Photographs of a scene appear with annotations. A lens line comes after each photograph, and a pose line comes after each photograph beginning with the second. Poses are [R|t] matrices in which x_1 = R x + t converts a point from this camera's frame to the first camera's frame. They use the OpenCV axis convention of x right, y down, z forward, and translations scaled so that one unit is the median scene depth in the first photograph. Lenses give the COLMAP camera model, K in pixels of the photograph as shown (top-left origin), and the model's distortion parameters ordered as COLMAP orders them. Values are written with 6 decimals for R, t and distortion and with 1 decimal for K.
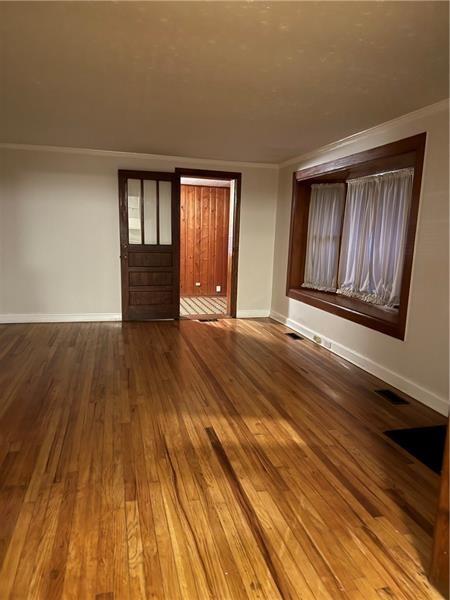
lens RADIAL K [[424.0, 0, 225.3], [0, 424.0, 301.5], [0, 0, 1]] dist [0.067329, -0.069337]
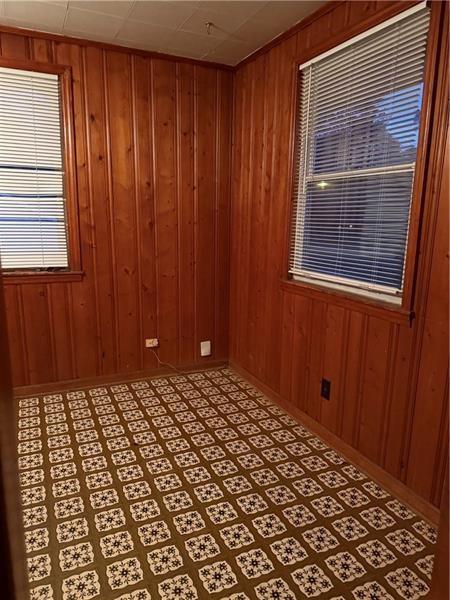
lens RADIAL K [[424.0, 0, 225.3], [0, 424.0, 301.5], [0, 0, 1]] dist [0.067329, -0.069337]
pose [[0.982048, -0.052502, 0.181176, -0.136740], [0.044825, 0.997925, 0.046215, -0.185603], [-0.183226, -0.037265, 0.982364, 1.305355]]
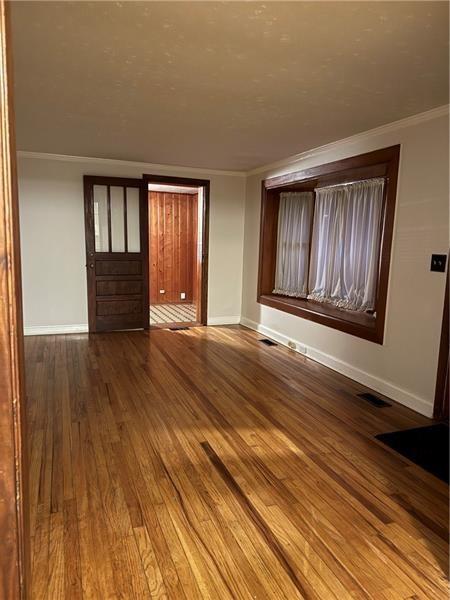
lens RADIAL K [[424.0, 0, 225.3], [0, 424.0, 301.5], [0, 0, 1]] dist [0.067329, -0.069337]
pose [[0.993529, -0.022246, 0.111383, -0.060170], [0.023539, 0.999670, -0.010306, -0.009345], [-0.111117, 0.012861, 0.993724, 0.013560]]
